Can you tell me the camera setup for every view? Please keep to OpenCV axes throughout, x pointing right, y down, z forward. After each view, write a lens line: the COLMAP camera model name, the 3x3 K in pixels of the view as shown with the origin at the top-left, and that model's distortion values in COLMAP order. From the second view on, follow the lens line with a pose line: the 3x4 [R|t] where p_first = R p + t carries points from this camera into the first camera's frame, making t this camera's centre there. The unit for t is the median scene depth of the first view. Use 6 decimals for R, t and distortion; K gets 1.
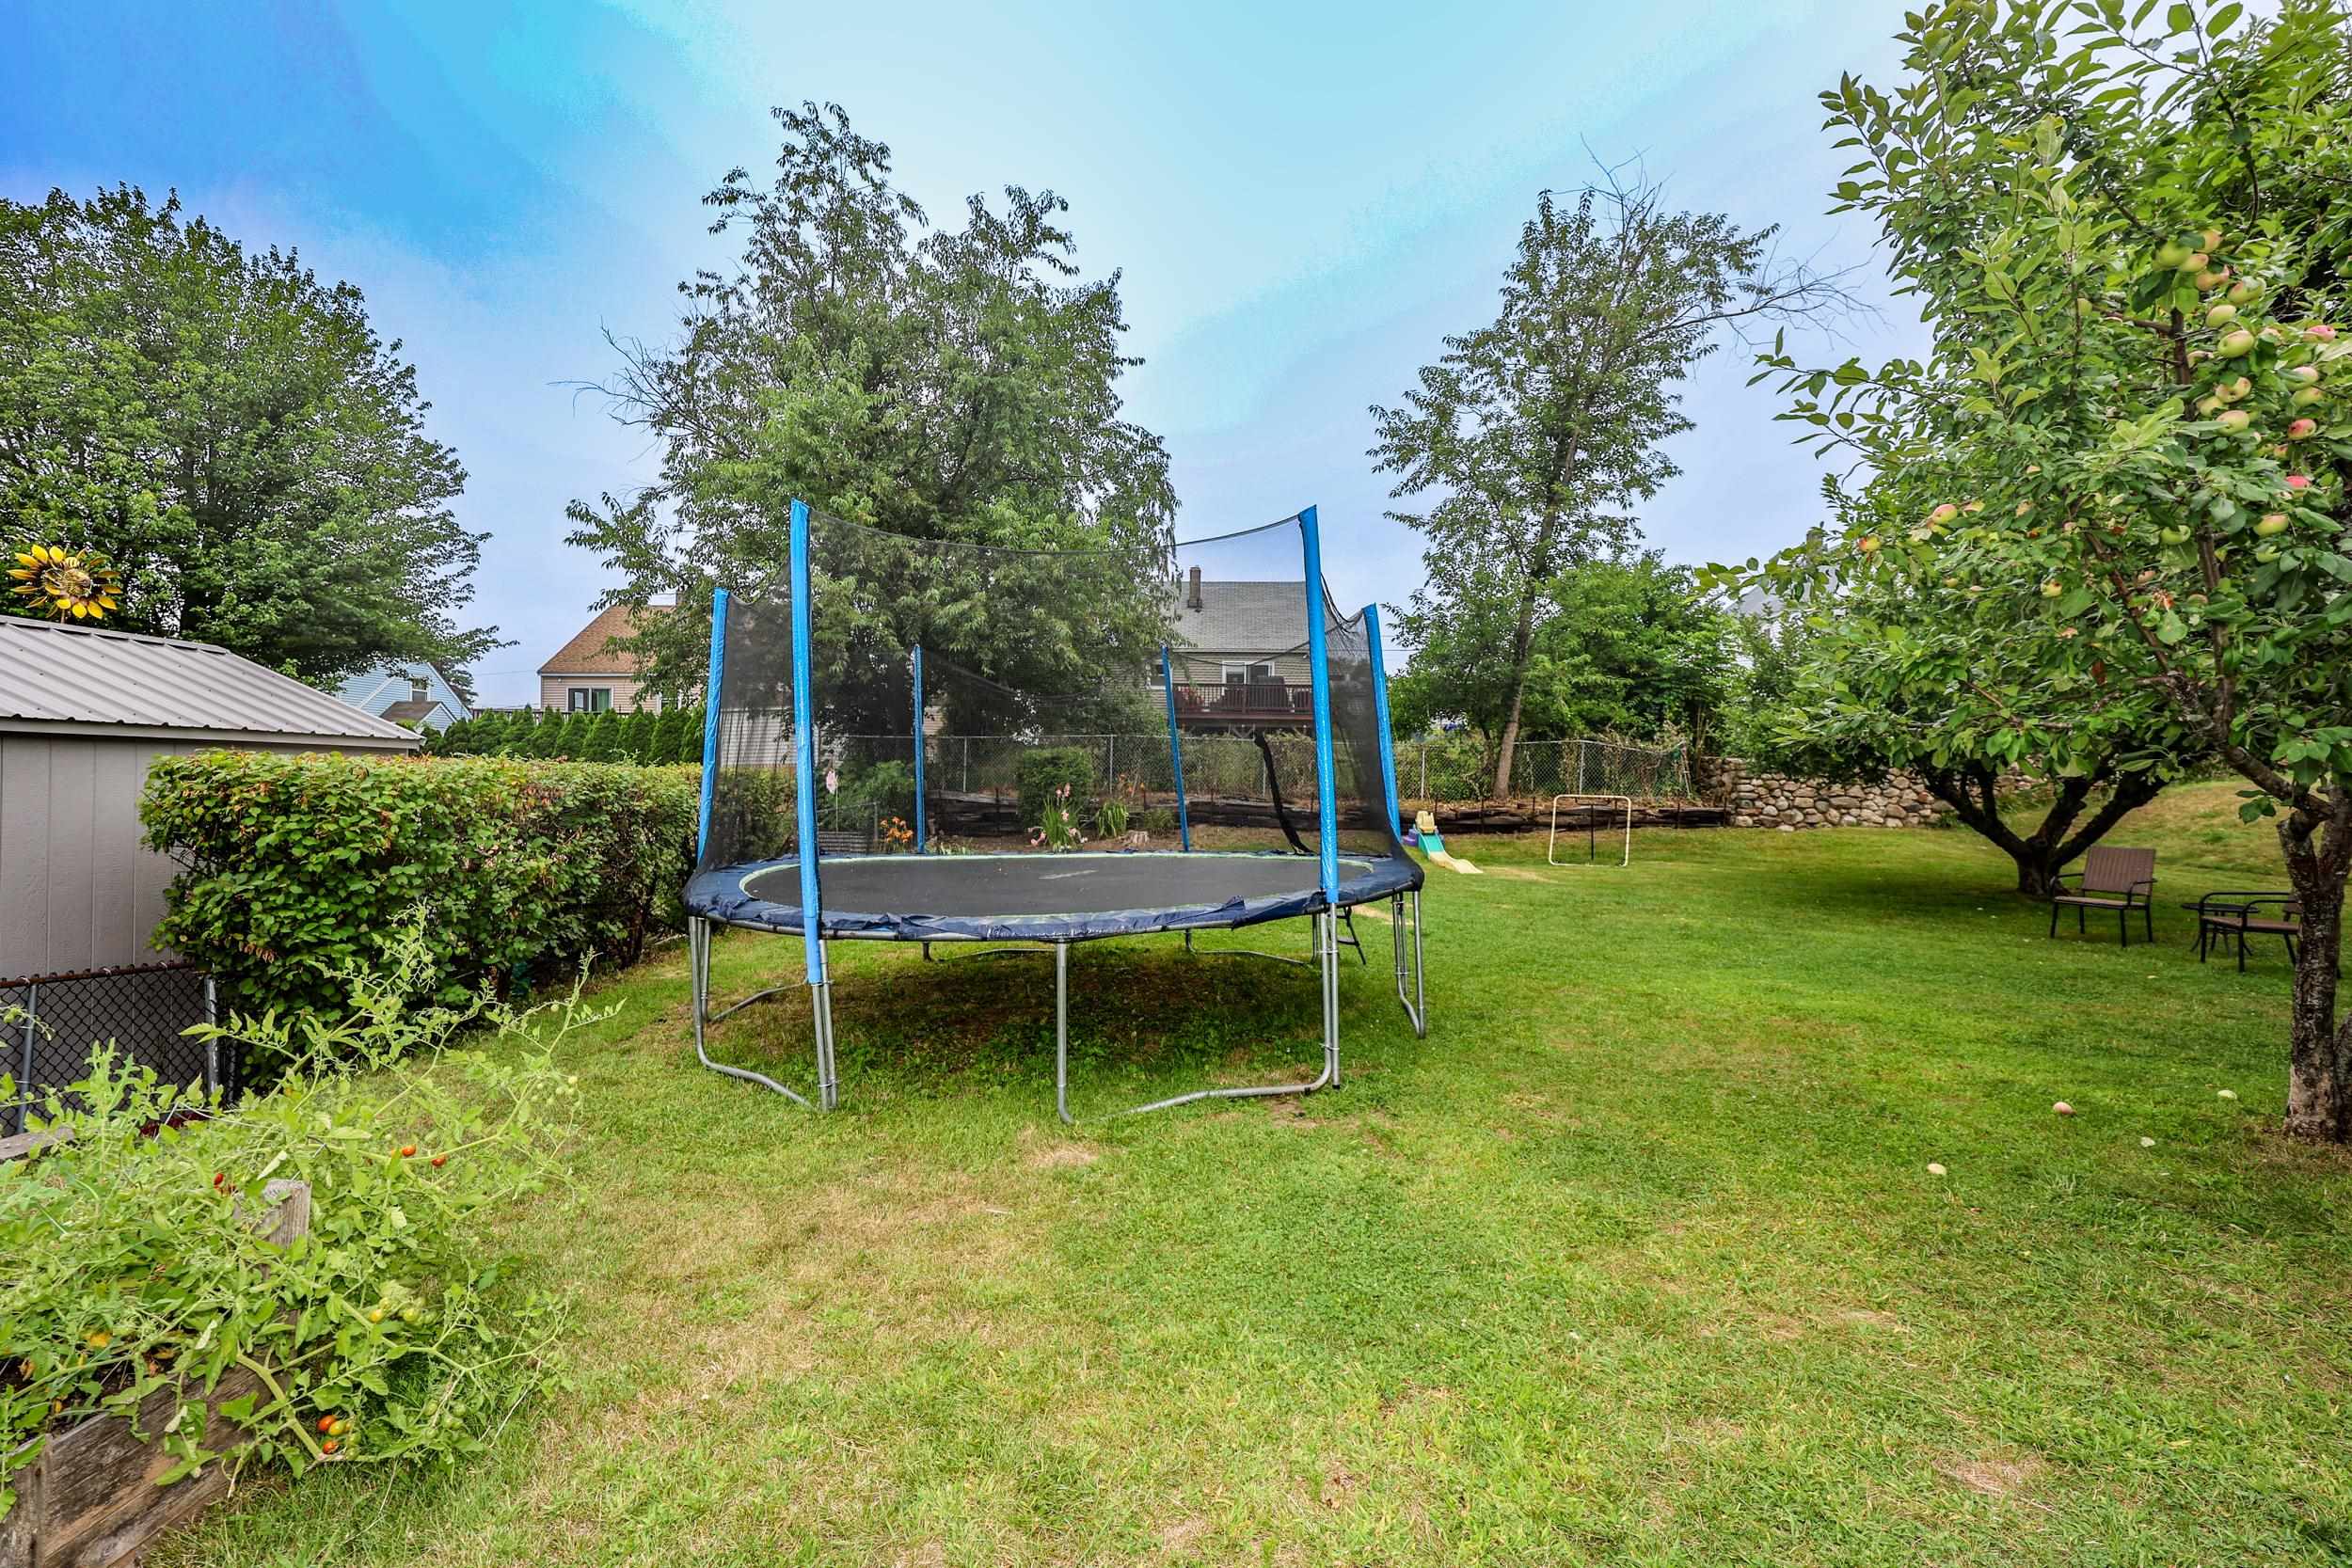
lens RADIAL K [[923.3, 0, 1170.8], [0, 923.3, 791.5], [0, 0, 1]] dist [-0.008464, 0.004623]
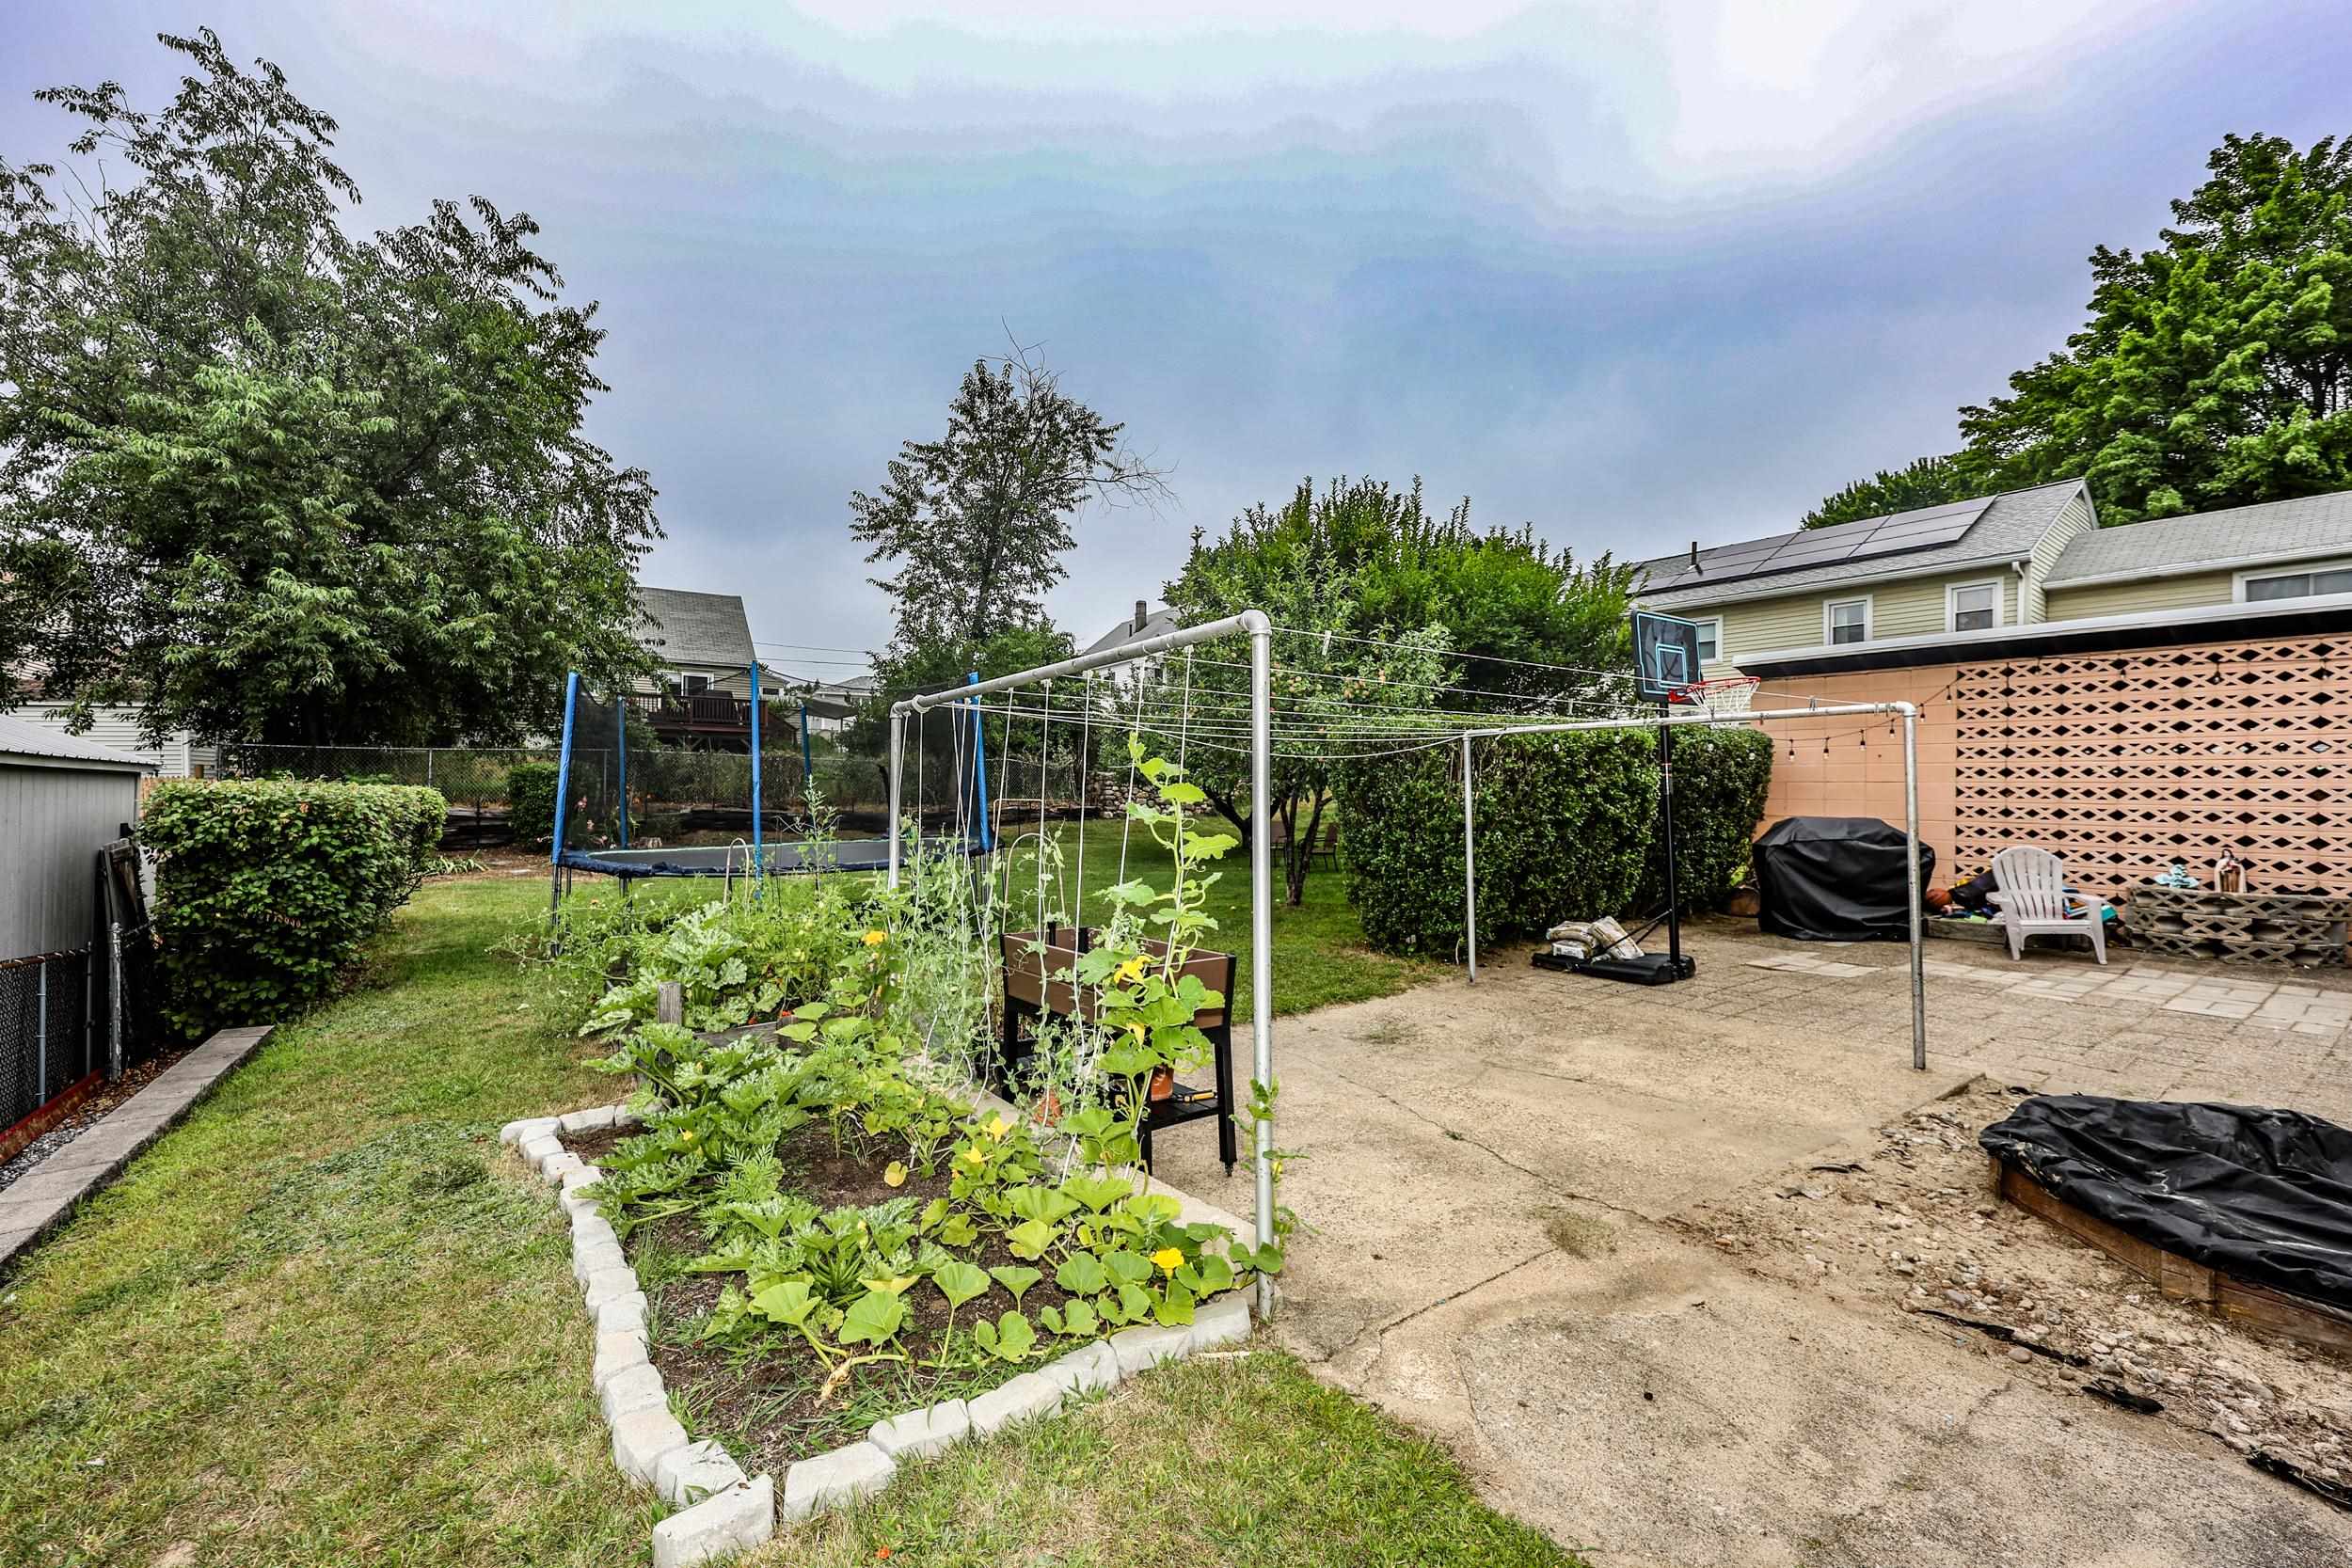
lens RADIAL K [[923.3, 0, 1170.8], [0, 923.3, 791.5], [0, 0, 1]] dist [-0.008464, 0.004623]
pose [[0.801501, -0.010306, 0.597904, -0.184675], [0.014175, 0.999898, -0.001767, -0.001536], [-0.597825, 0.009891, 0.801565, -0.248976]]
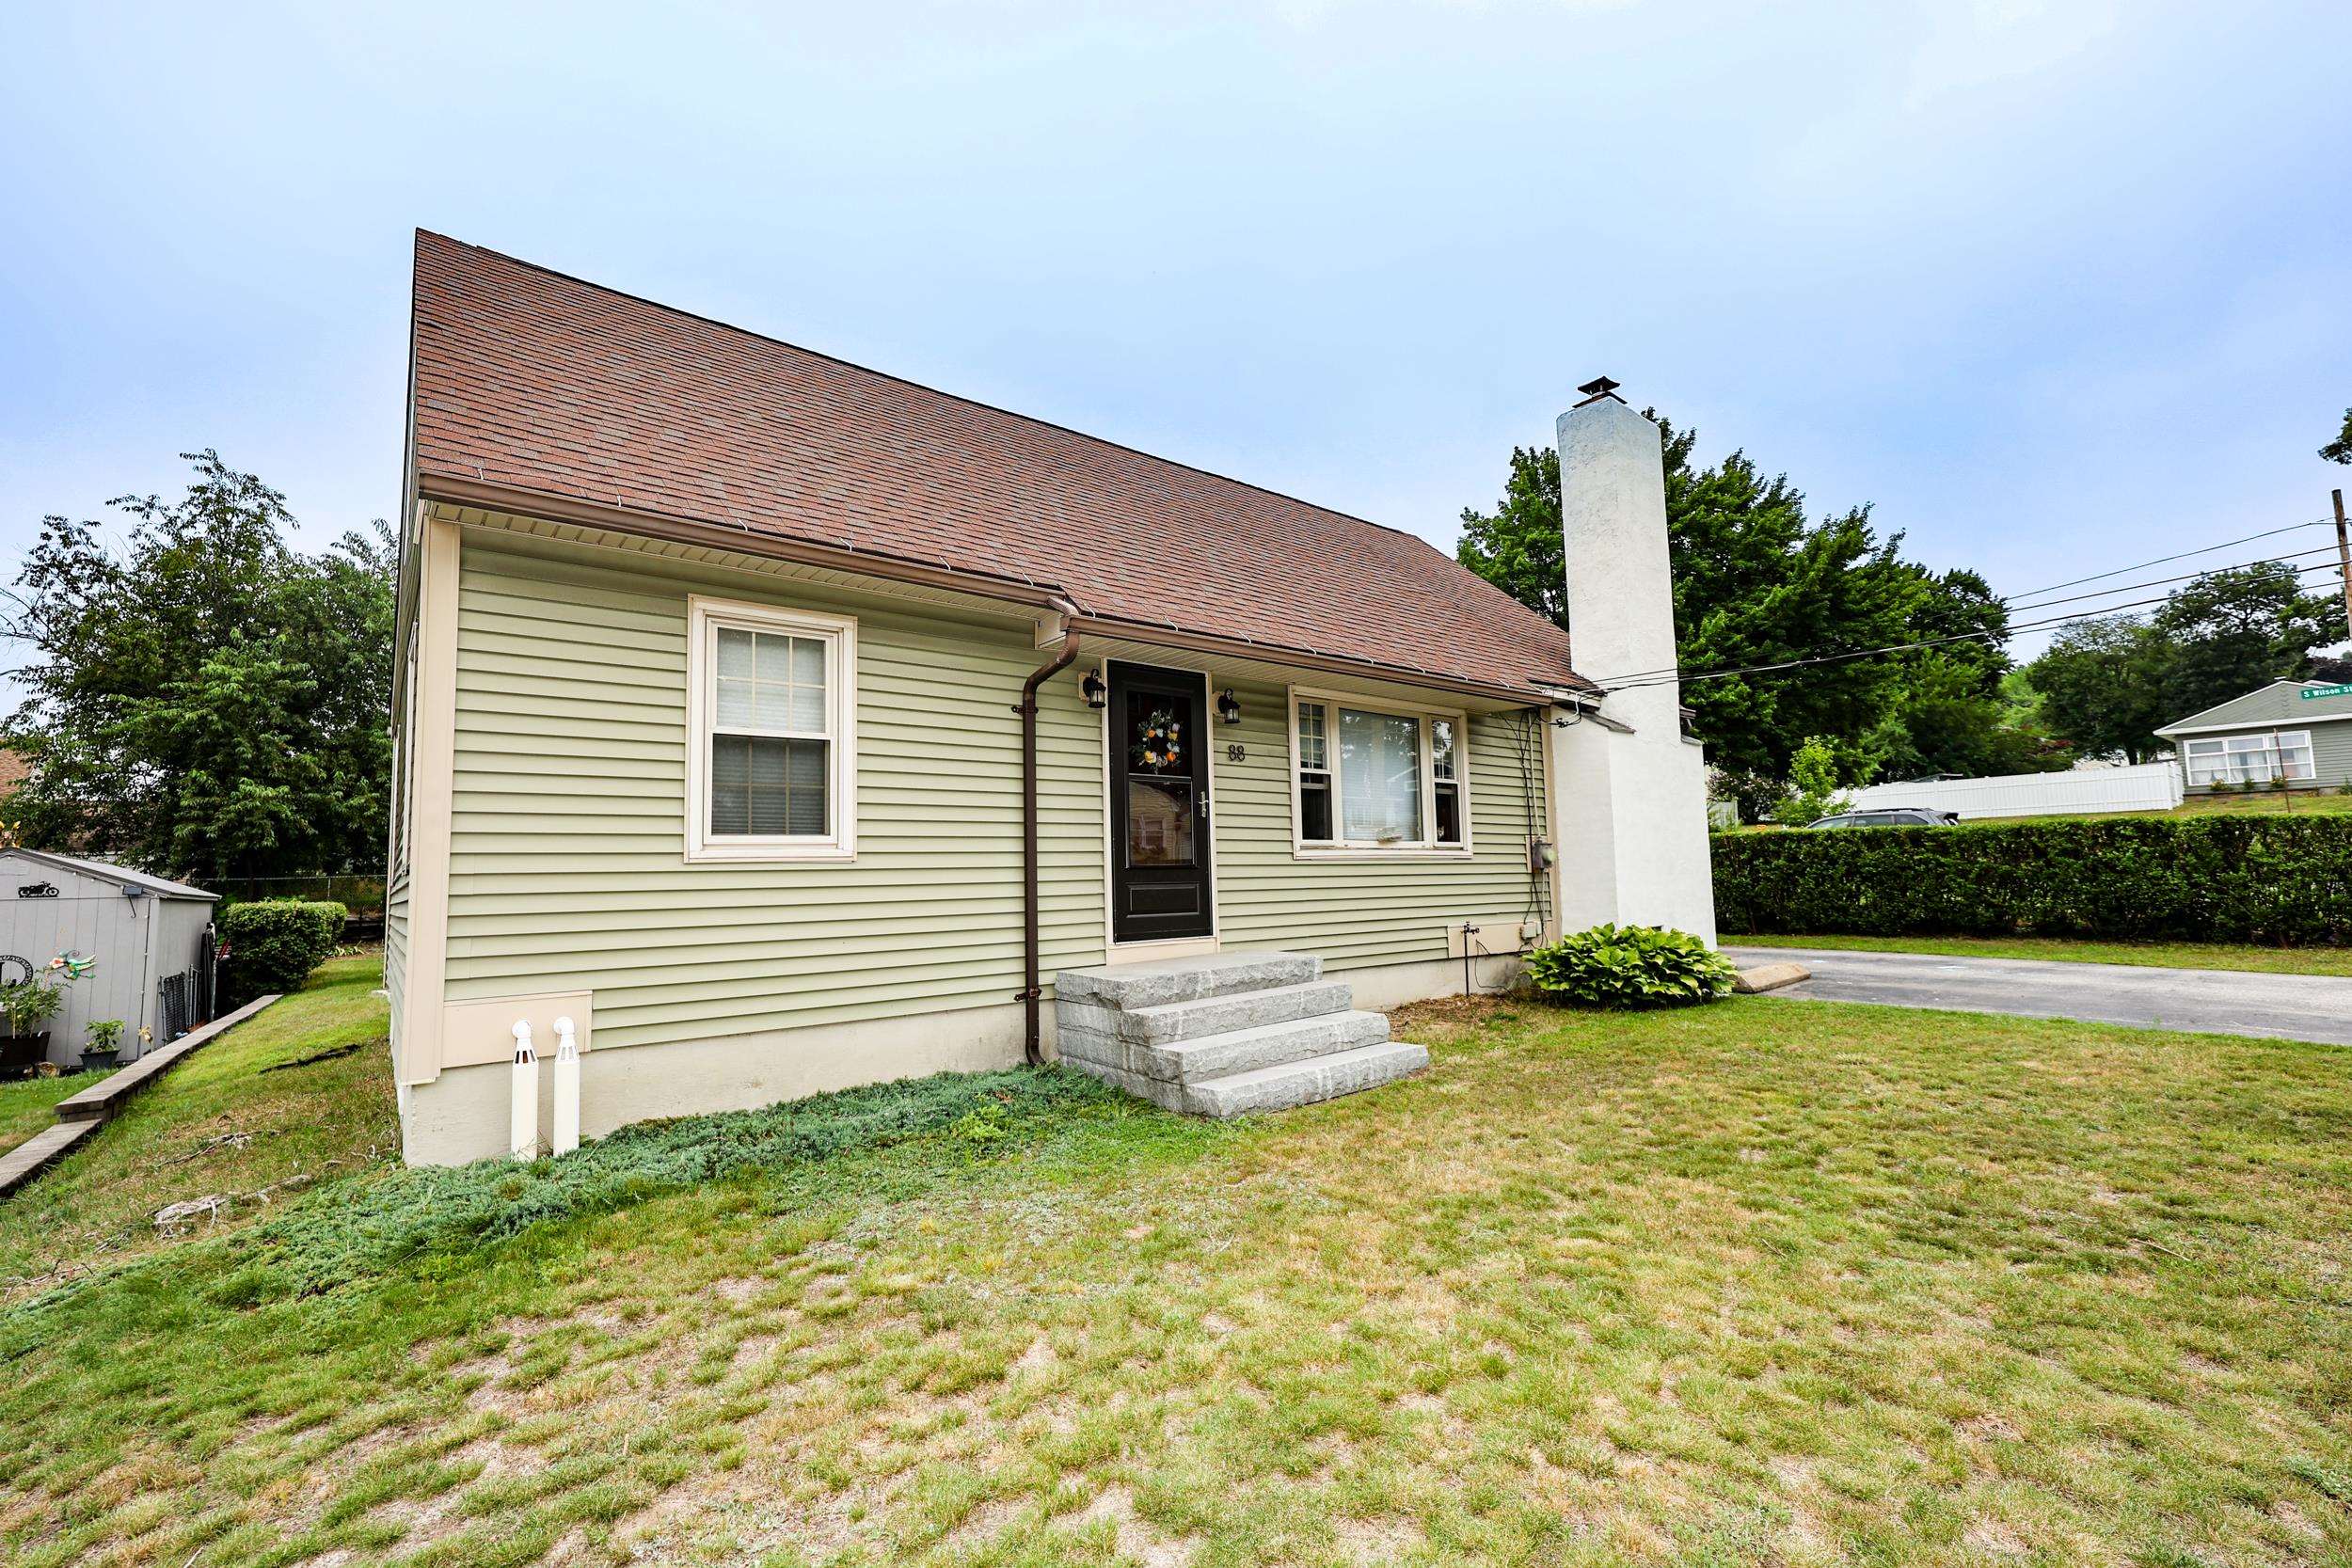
lens RADIAL K [[998.2, 0, 1178.6], [0, 998.2, 792.7], [0, 0, 1]] dist [0.008422, -0.000377]
pose [[0.778032, 0.013666, 0.628076, -0.185905], [0.051813, 0.994961, -0.085832, 0.011877], [-0.626084, 0.099323, 0.773404, -1.109475]]
